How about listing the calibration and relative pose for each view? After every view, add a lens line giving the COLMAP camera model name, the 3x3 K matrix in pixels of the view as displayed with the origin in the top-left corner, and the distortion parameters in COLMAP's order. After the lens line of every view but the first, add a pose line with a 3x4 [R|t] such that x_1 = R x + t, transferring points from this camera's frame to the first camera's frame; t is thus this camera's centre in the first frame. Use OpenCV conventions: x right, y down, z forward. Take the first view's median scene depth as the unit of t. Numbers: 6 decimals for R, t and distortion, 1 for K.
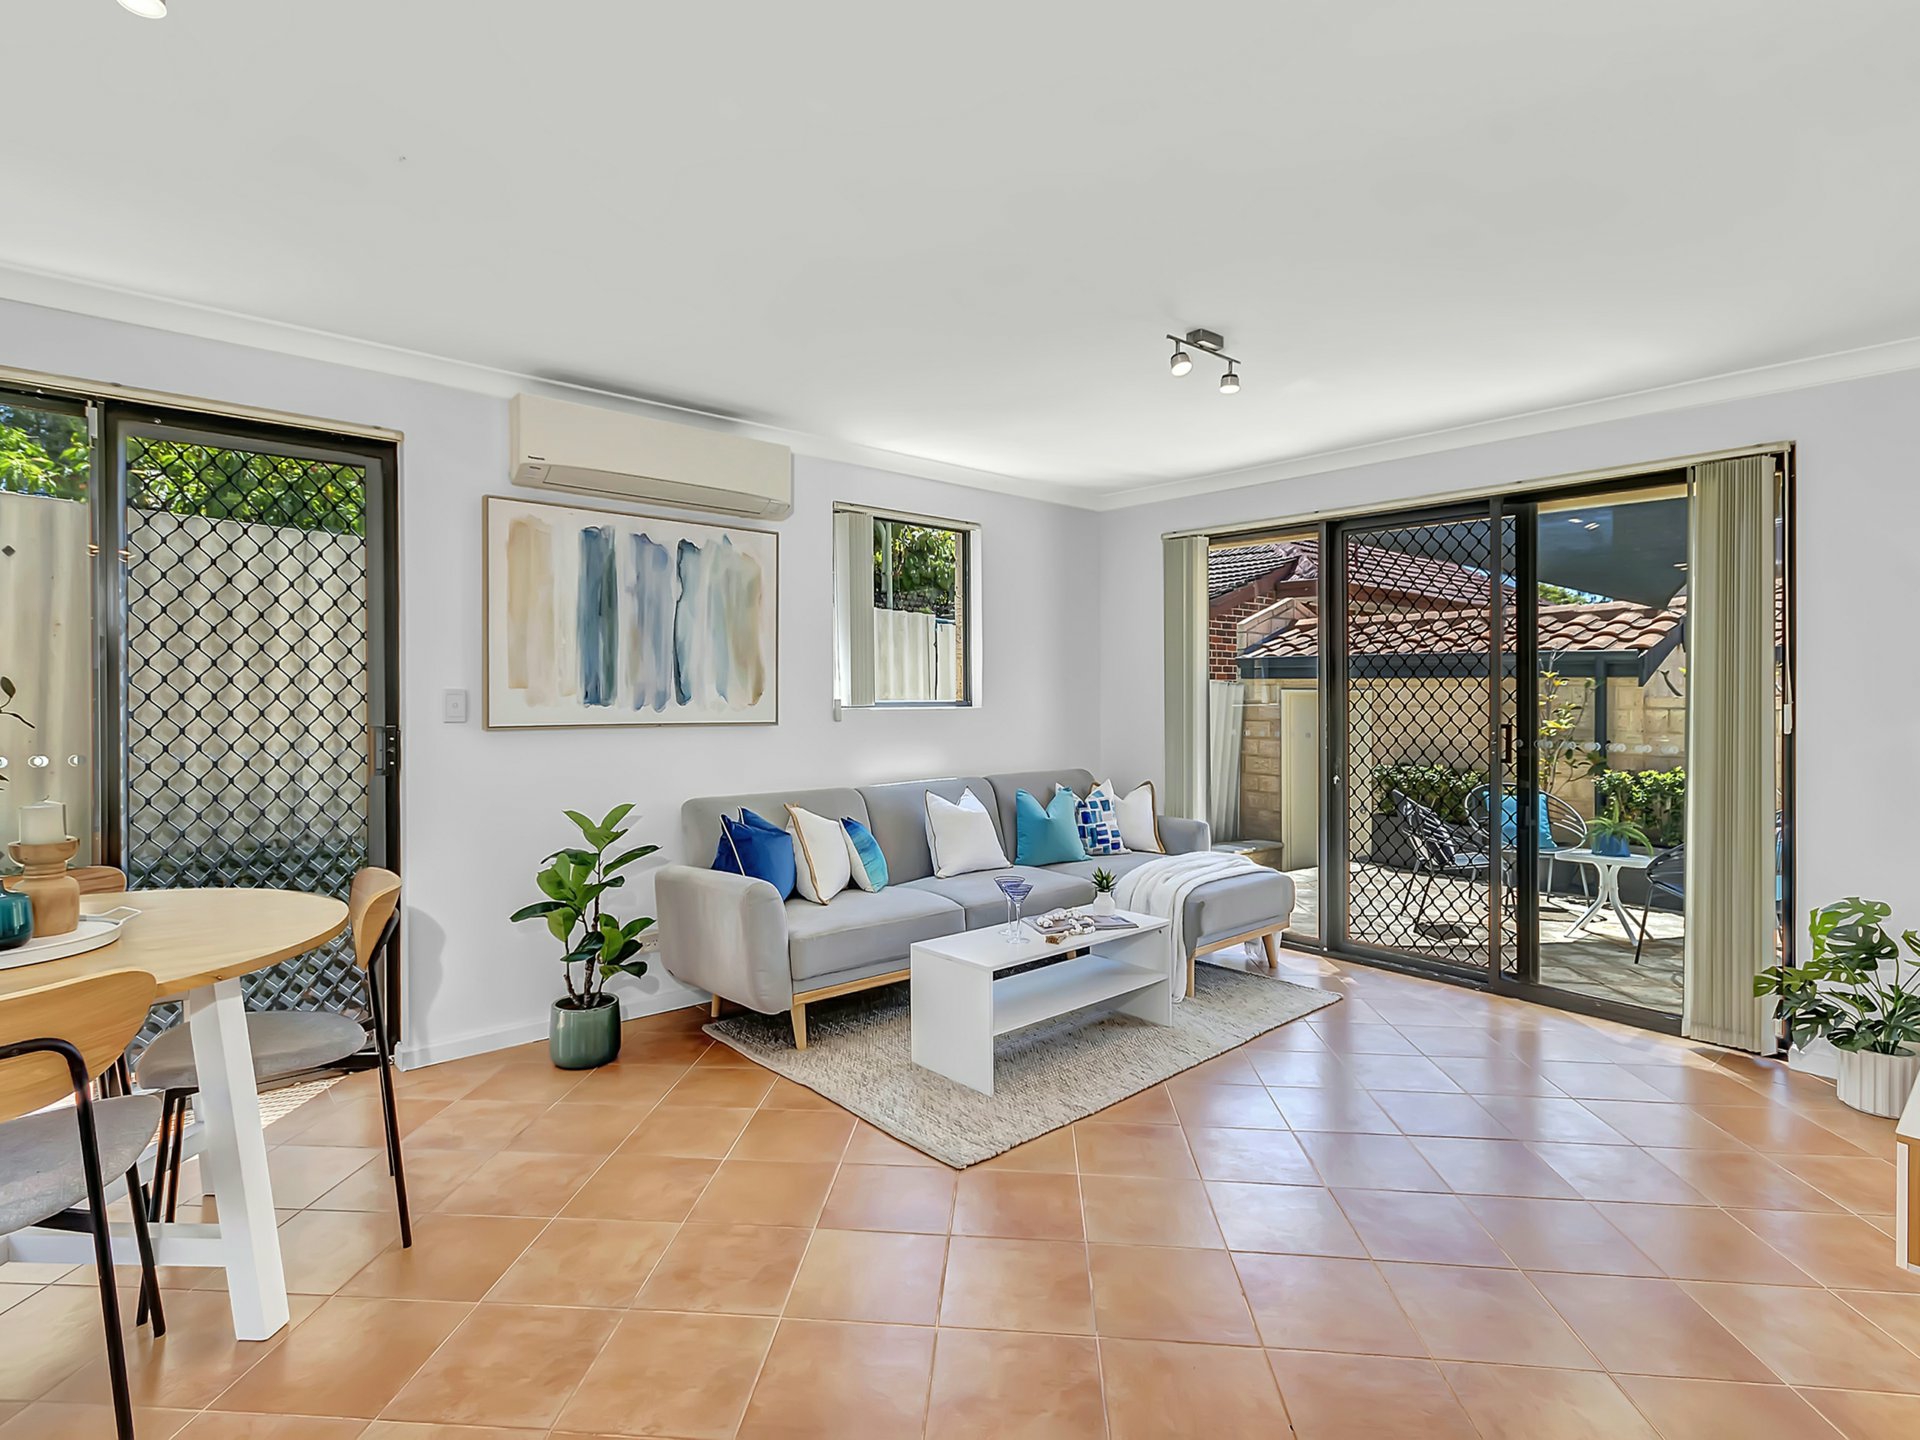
lens RADIAL K [[983.1, 0, 860.6], [0, 983.1, 714.3], [0, 0, 1]] dist [0.007005, 0.002589]
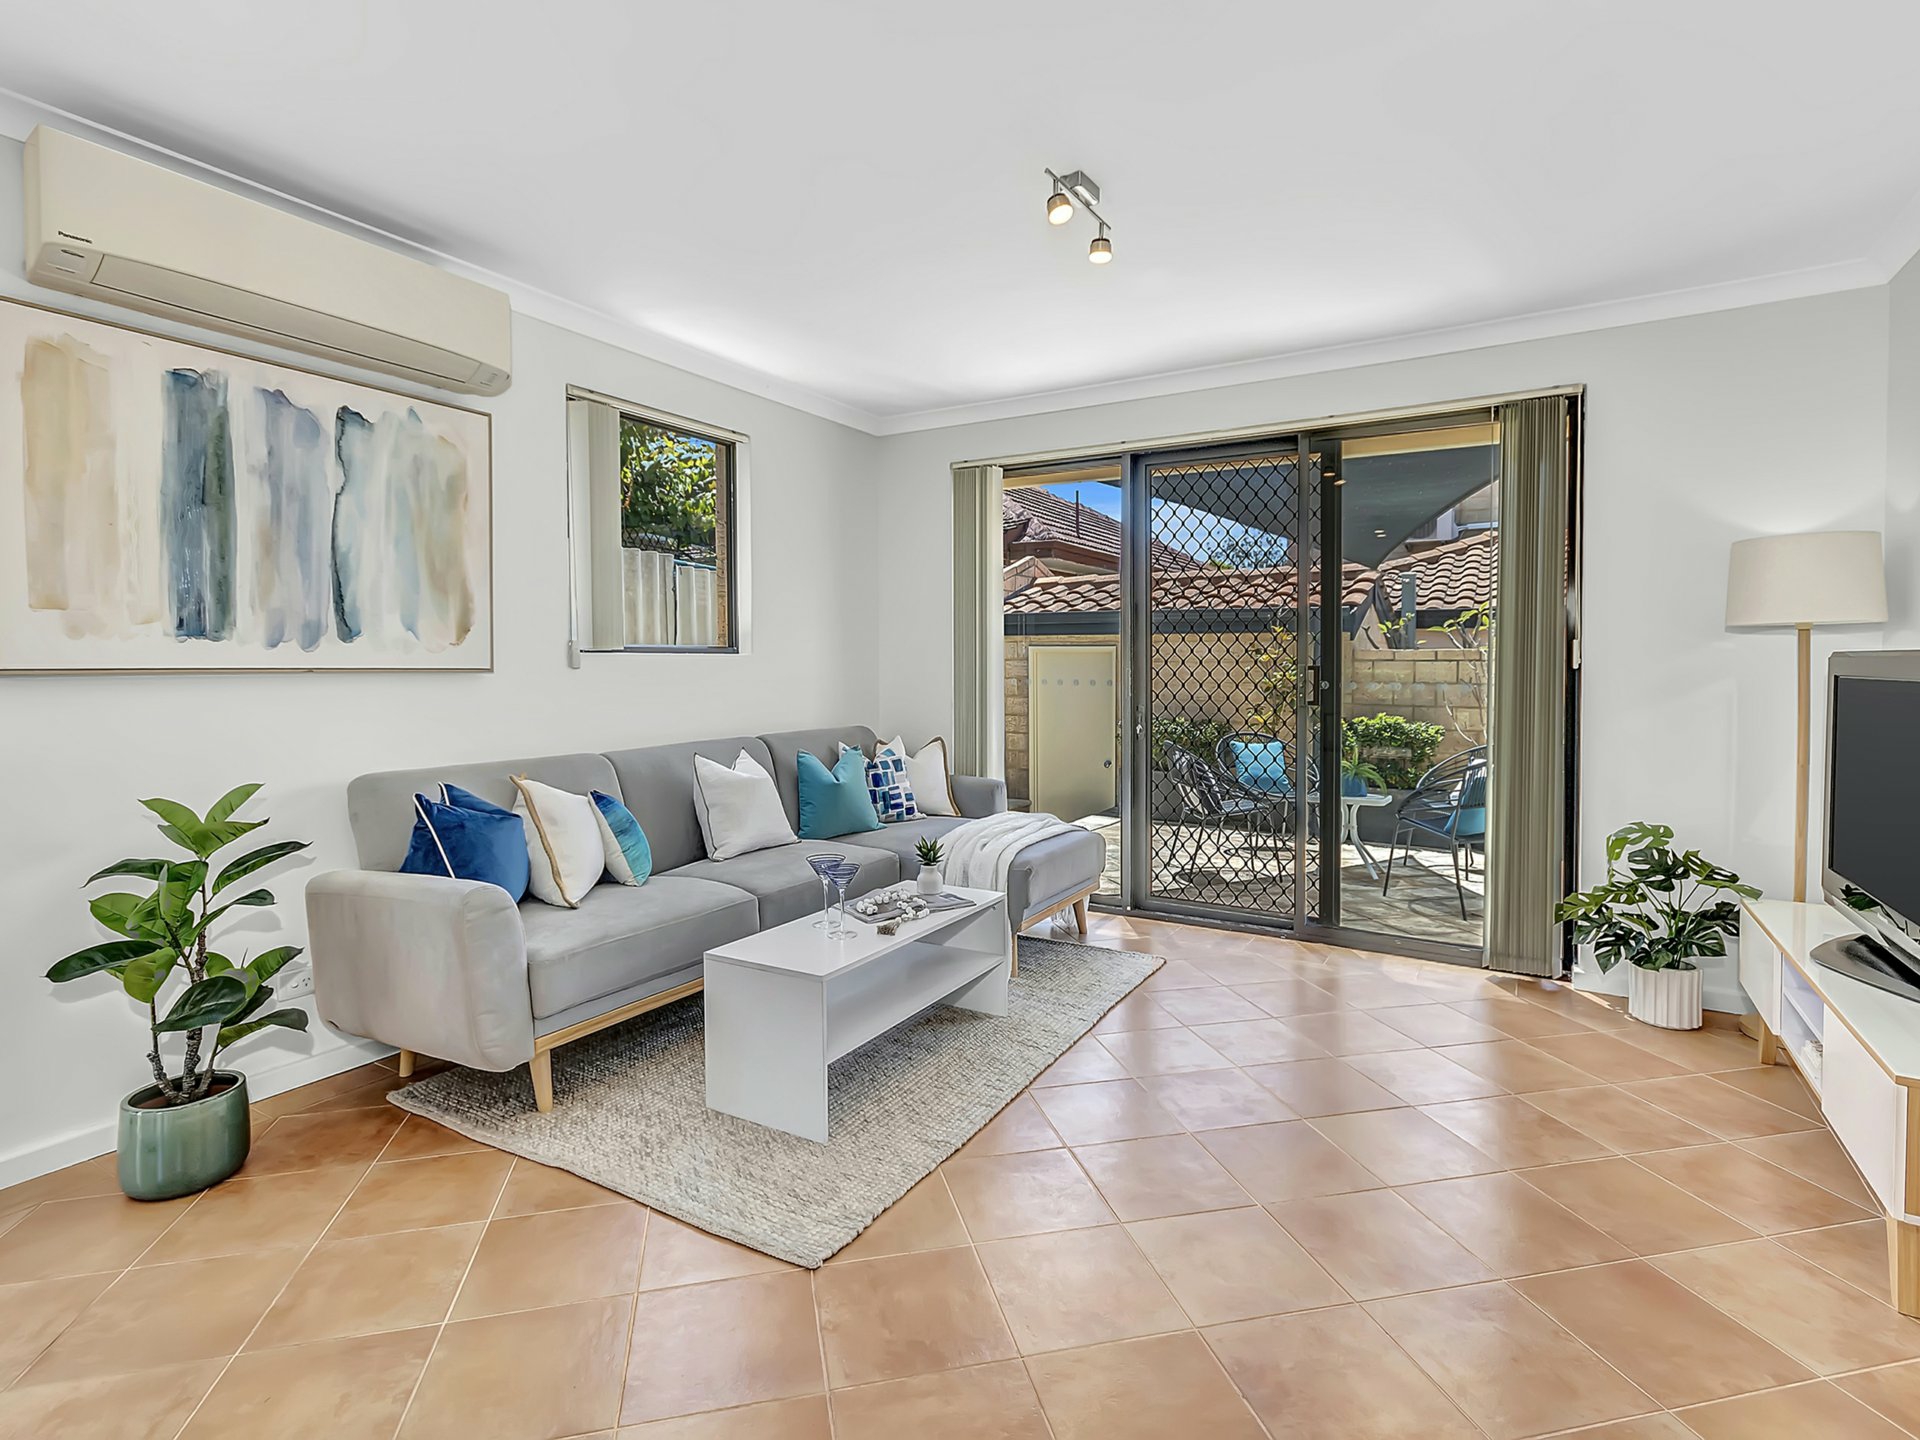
lens RADIAL K [[949.9, 0, 905.5], [0, 949.9, 705.6], [0, 0, 1]] dist [0.008045, -0.000887]
pose [[0.932916, -0.009903, 0.359957, -0.058859], [0.003978, 0.999844, 0.017198, 0.028500], [-0.360071, -0.014613, 0.932810, 0.238443]]
